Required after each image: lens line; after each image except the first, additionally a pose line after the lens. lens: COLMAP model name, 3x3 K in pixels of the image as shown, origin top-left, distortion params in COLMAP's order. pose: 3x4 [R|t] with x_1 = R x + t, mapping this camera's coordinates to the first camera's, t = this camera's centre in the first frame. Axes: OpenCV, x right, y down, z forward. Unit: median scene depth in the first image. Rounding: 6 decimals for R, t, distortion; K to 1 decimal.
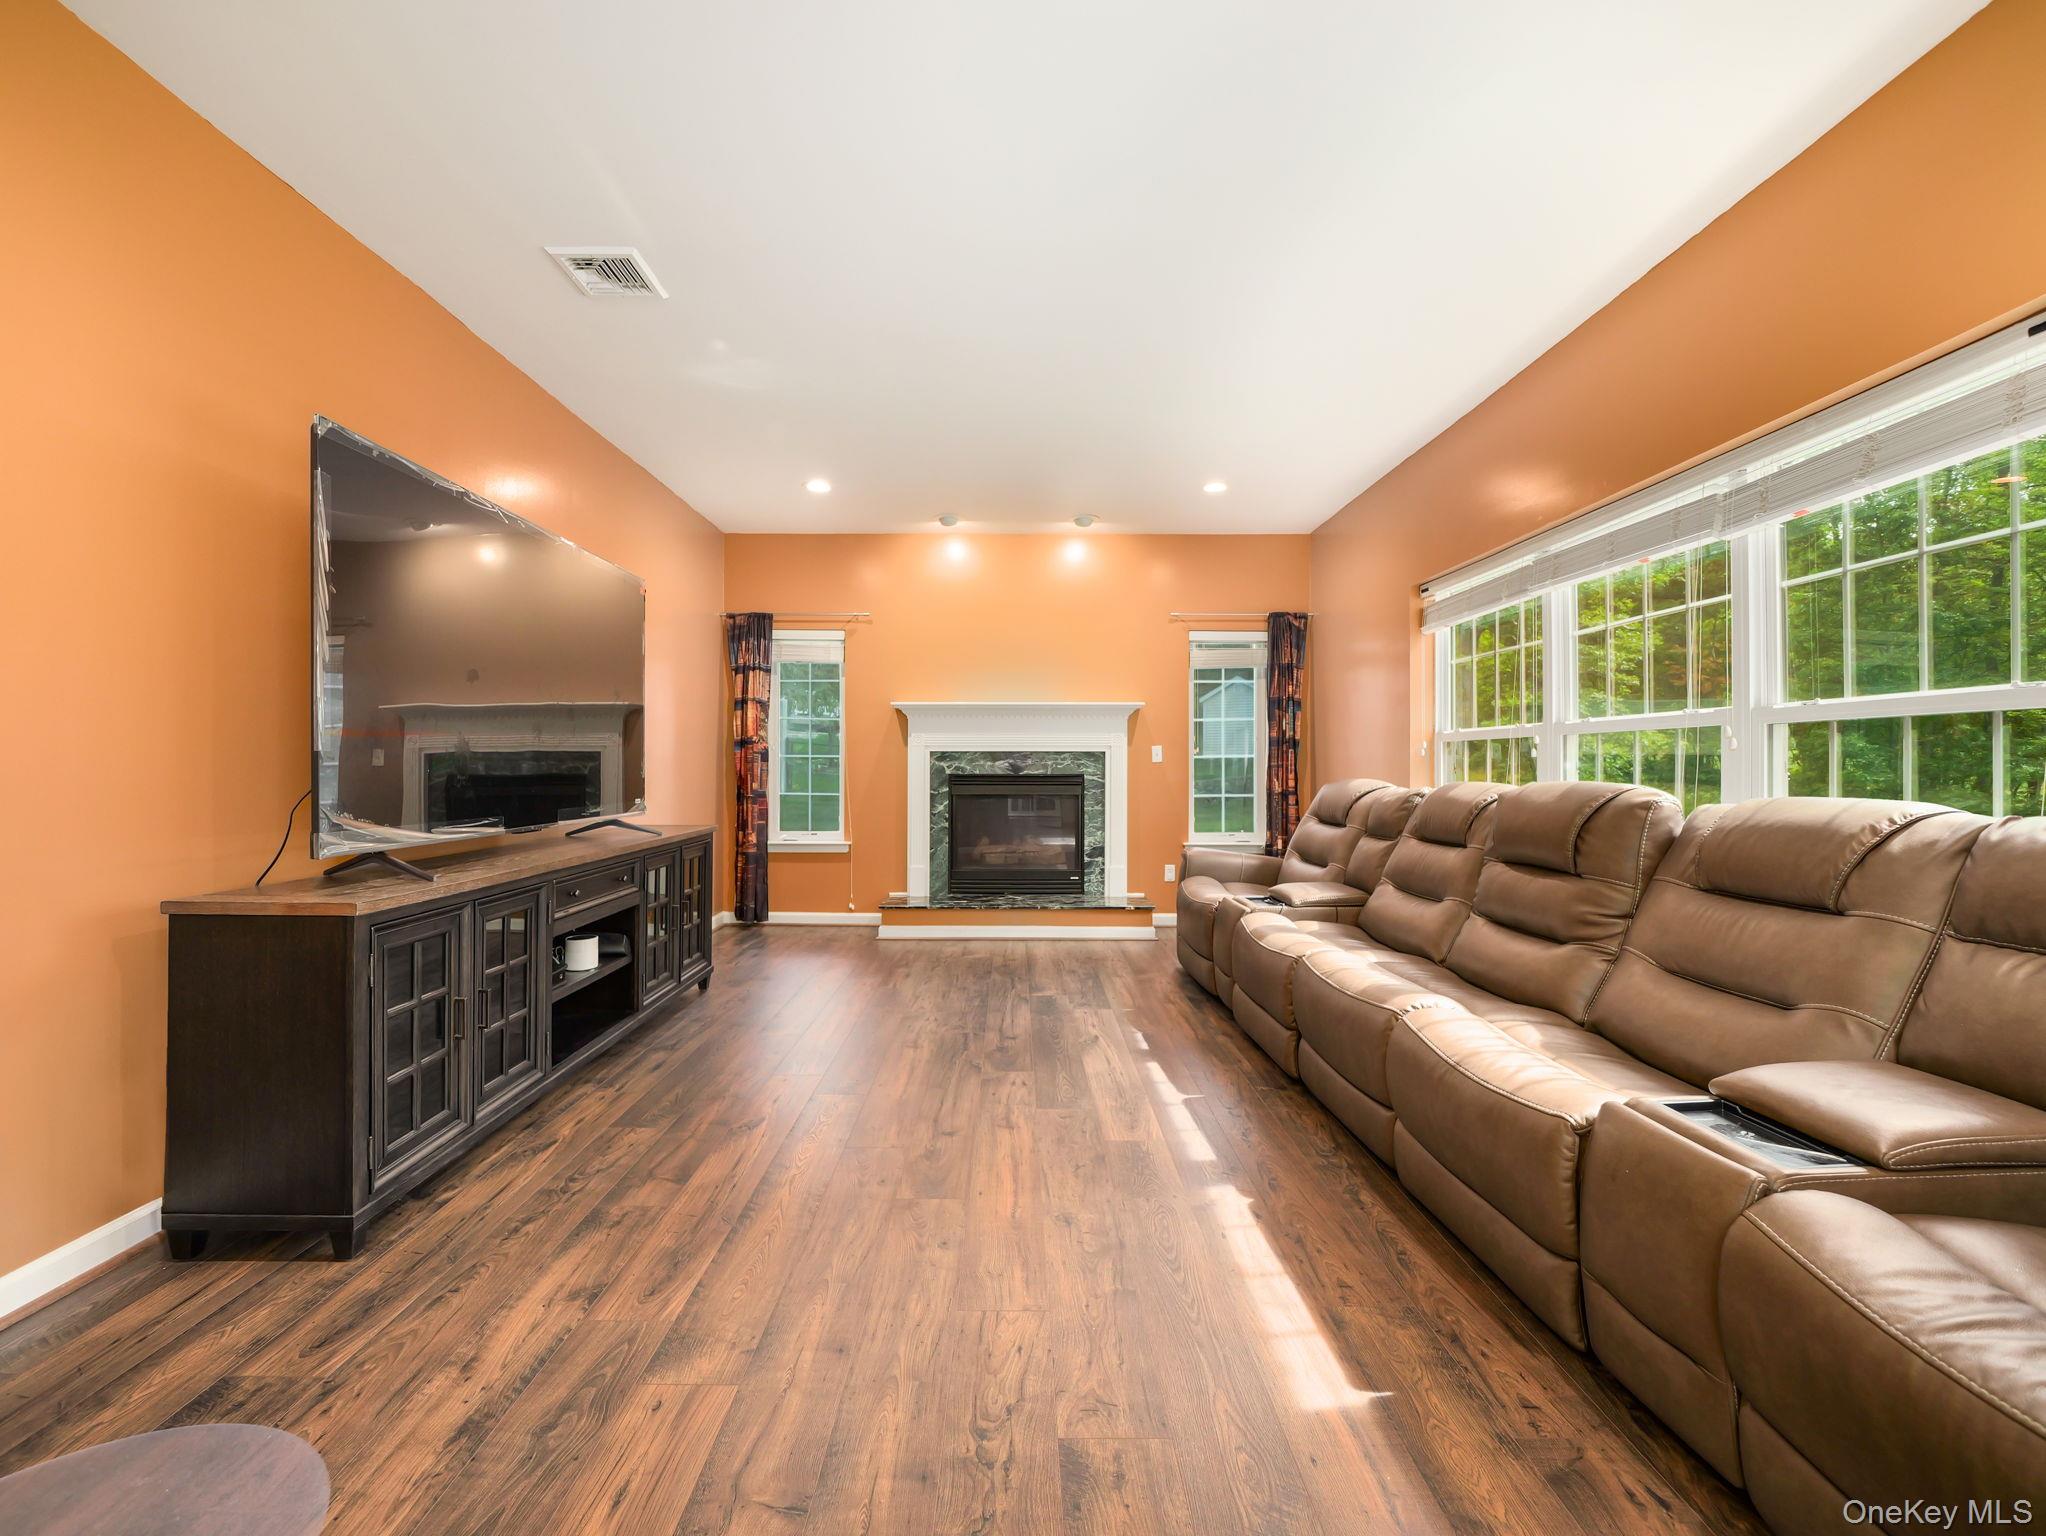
lens RADIAL K [[868.6, 0, 1016.2], [0, 868.6, 763.2], [0, 0, 1]] dist [0.004330, -0.000029]
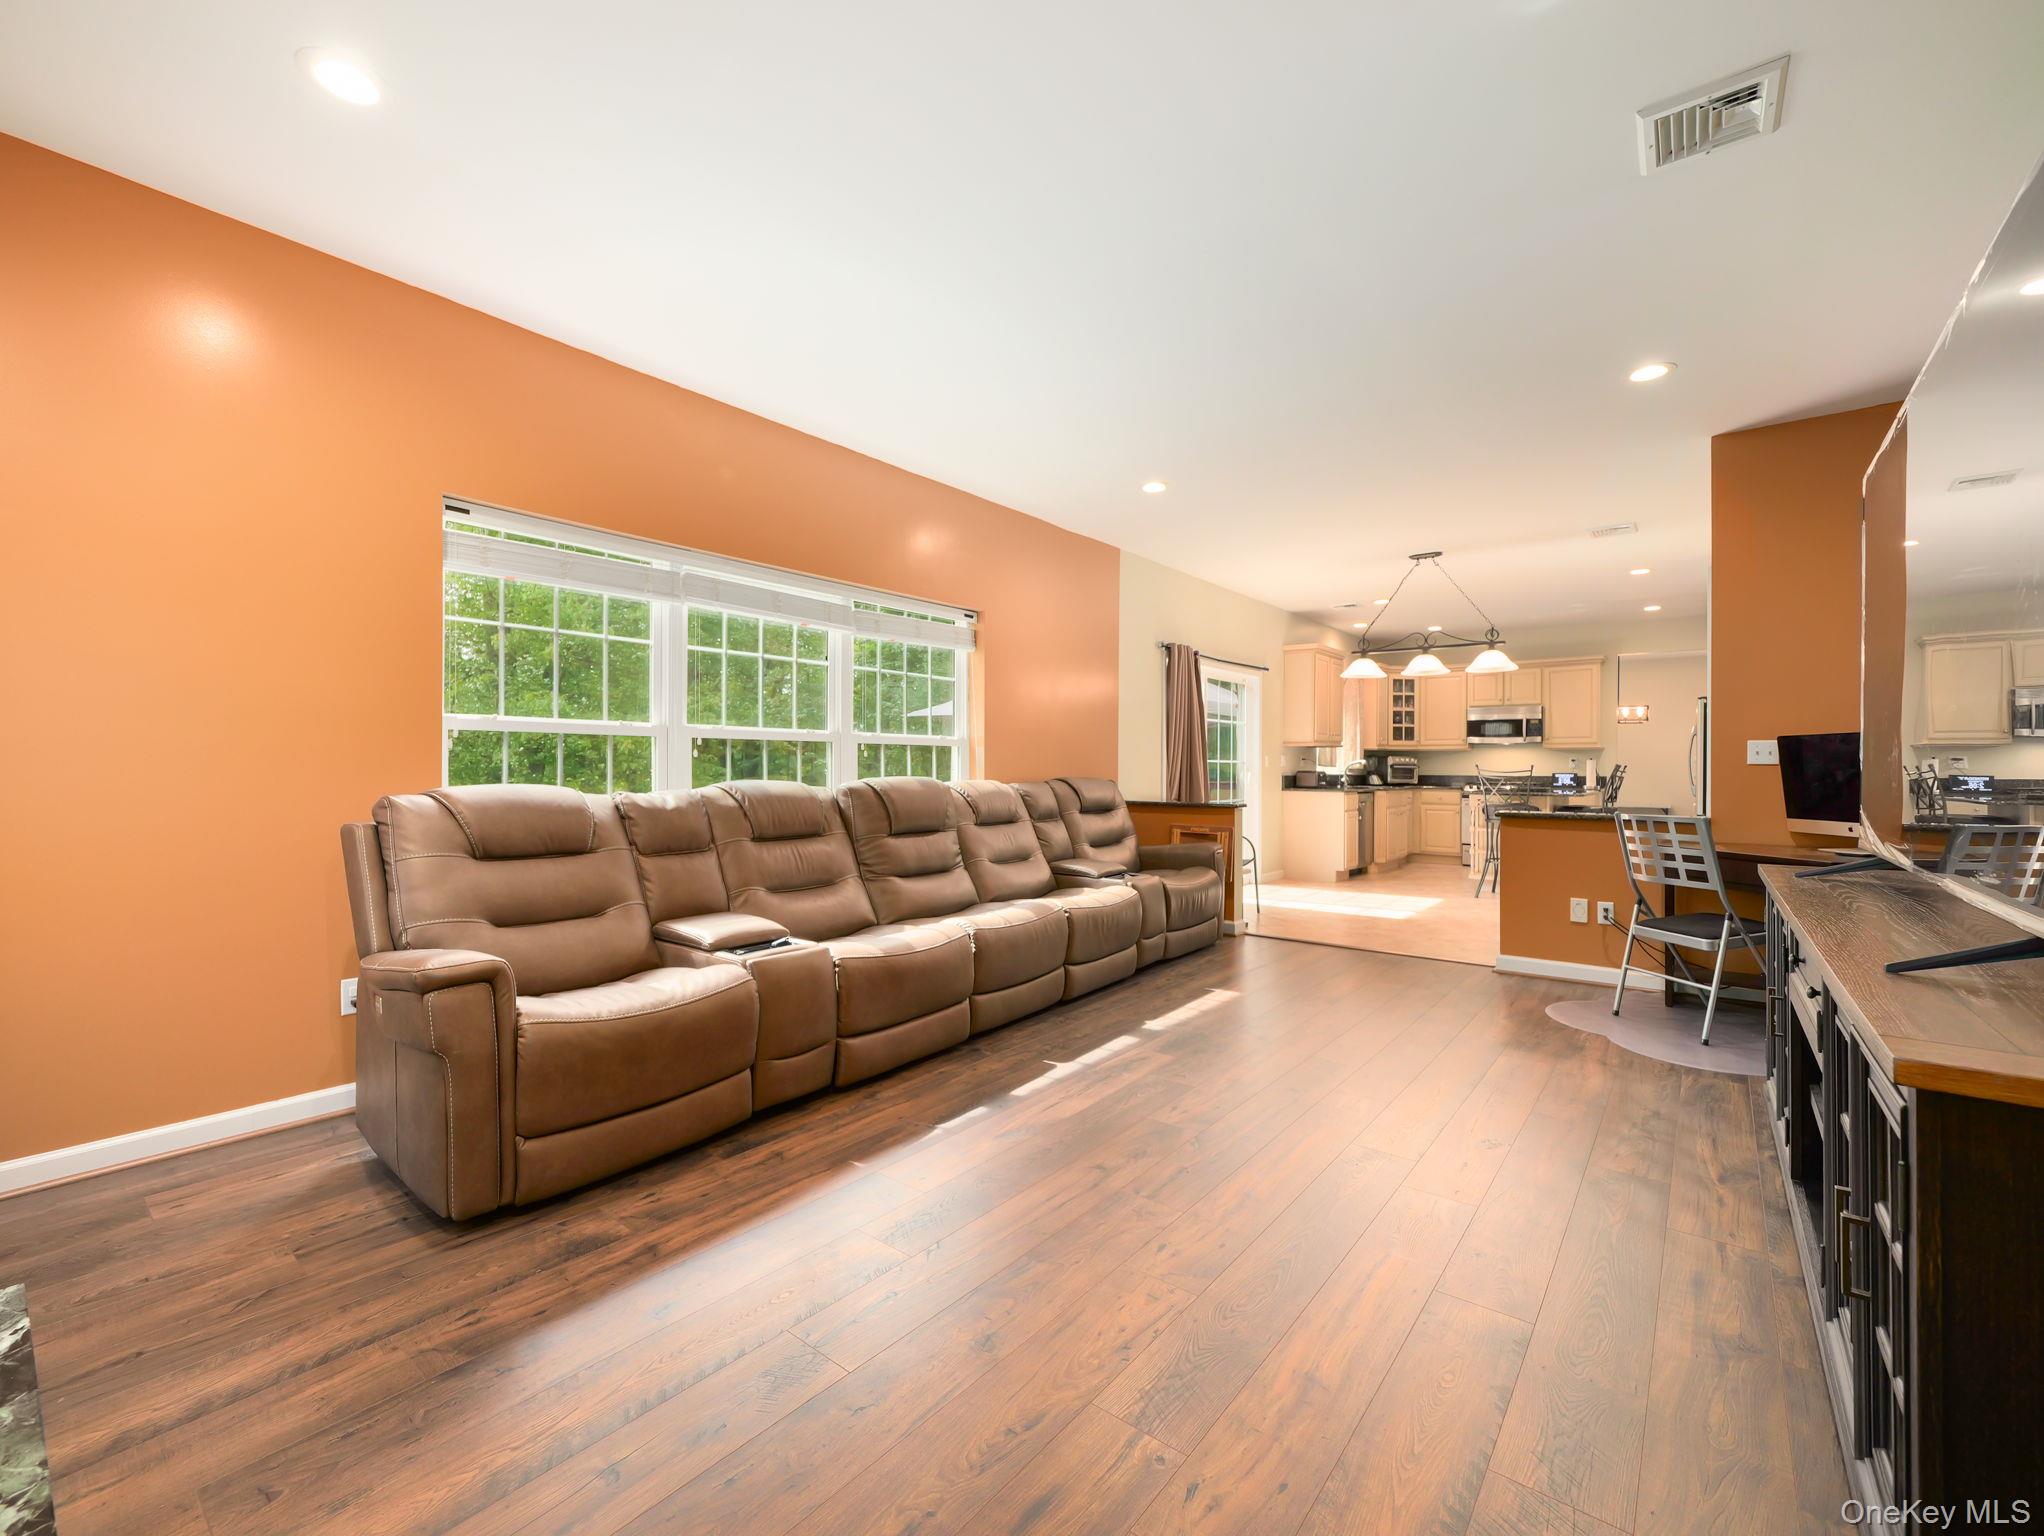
lens RADIAL K [[867.8, 0, 1012.0], [0, 867.8, 765.7], [0, 0, 1]] dist [0.004330, -0.000029]
pose [[-0.774653, -0.001442, 0.632385, -0.300045], [-0.006018, 0.999969, -0.005092, 0.004049], [-0.632358, -0.007751, -0.774638, 1.233785]]
